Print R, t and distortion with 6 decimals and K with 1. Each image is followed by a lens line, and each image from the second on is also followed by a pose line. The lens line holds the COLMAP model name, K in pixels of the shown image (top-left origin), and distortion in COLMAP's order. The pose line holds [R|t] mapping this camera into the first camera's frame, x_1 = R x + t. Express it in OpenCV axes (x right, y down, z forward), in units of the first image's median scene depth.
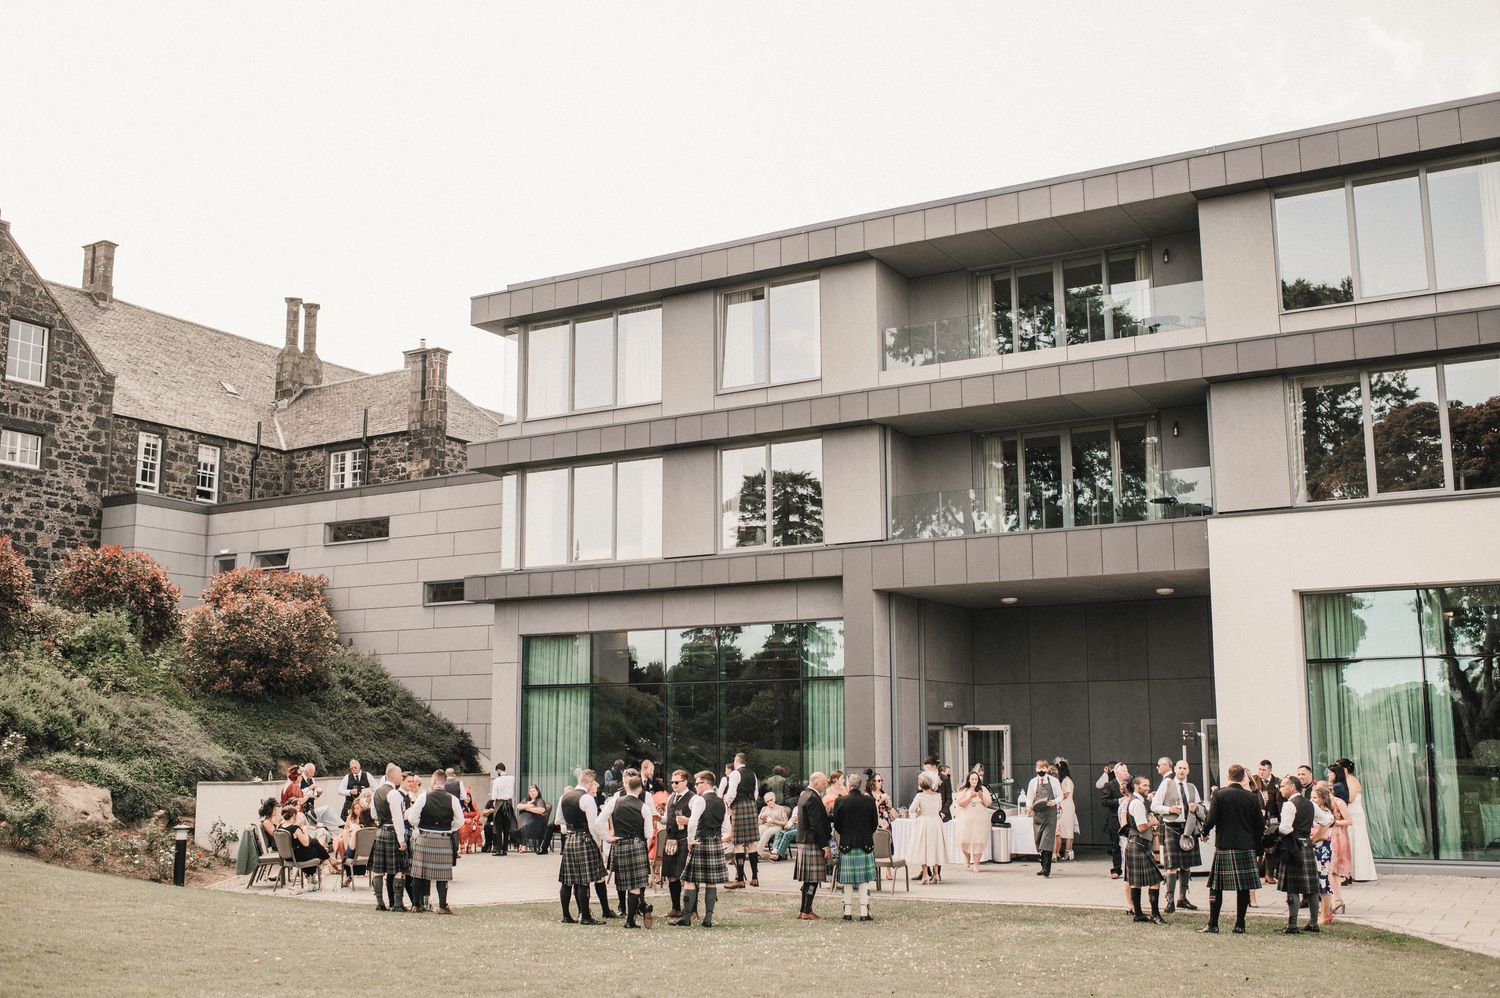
lens RADIAL K [[1502.9, 0, 749.3], [0, 1502.9, 497.9], [0, 0, 1]] dist [-0.062853, 0.000000]
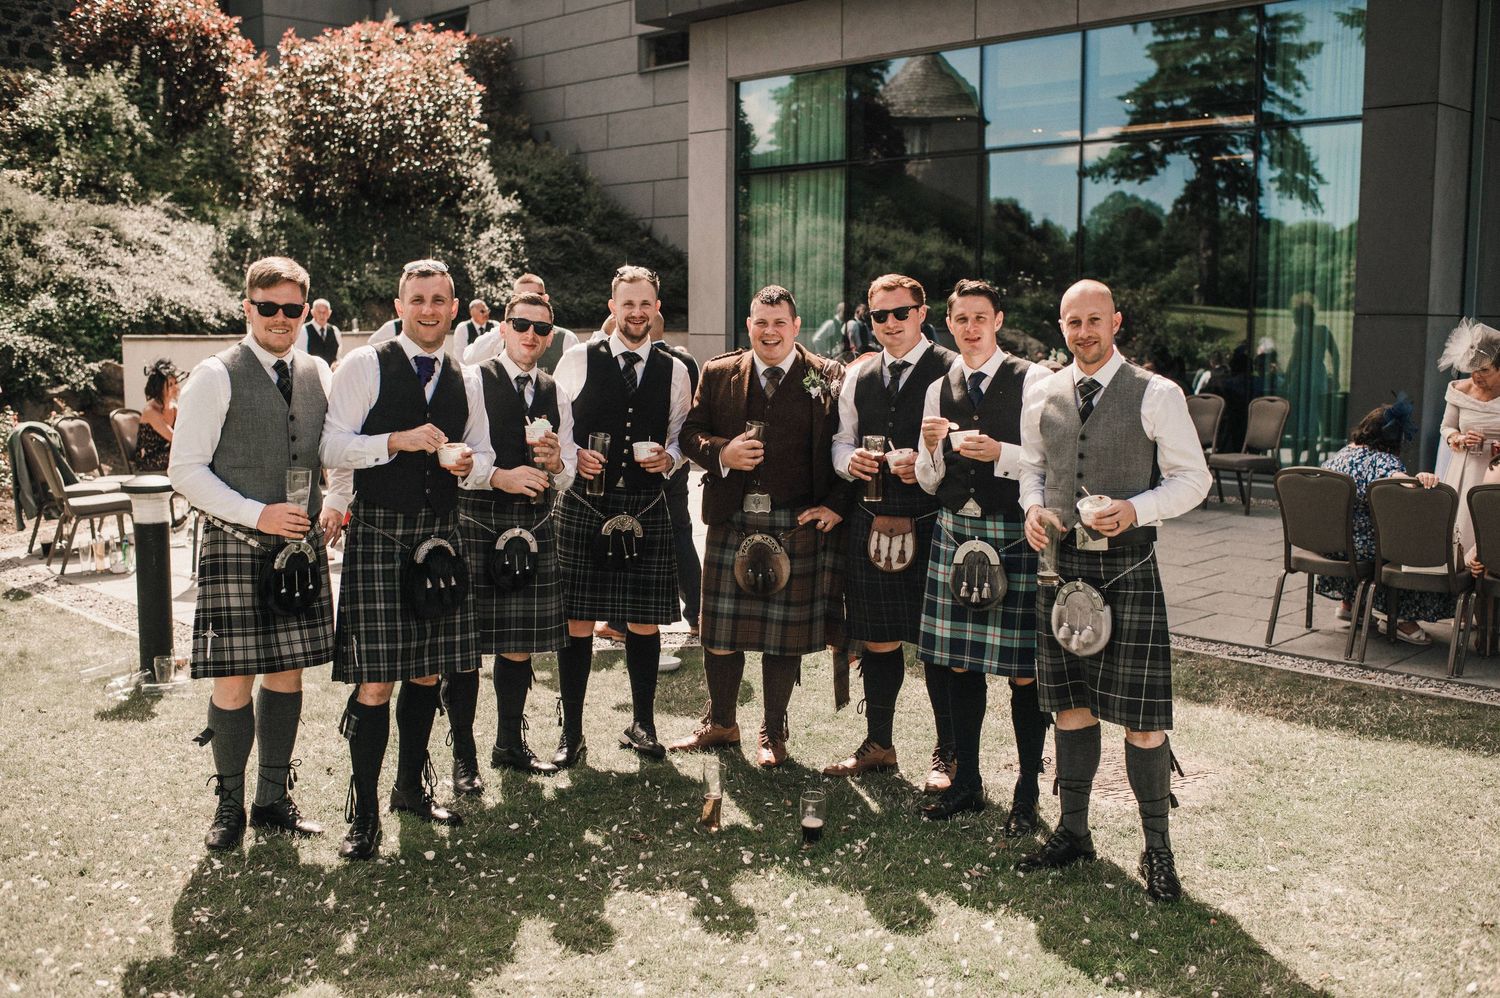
lens RADIAL K [[1502.9, 0, 750.1], [0, 1502.9, 499.0], [0, 0, 1]] dist [-0.062853, 0.000000]
pose [[0.961913, 0.033620, -0.271282, 0.013644], [0.043974, 0.960452, 0.274952, 0.114083], [0.269797, -0.276409, 0.922392, 0.567388]]
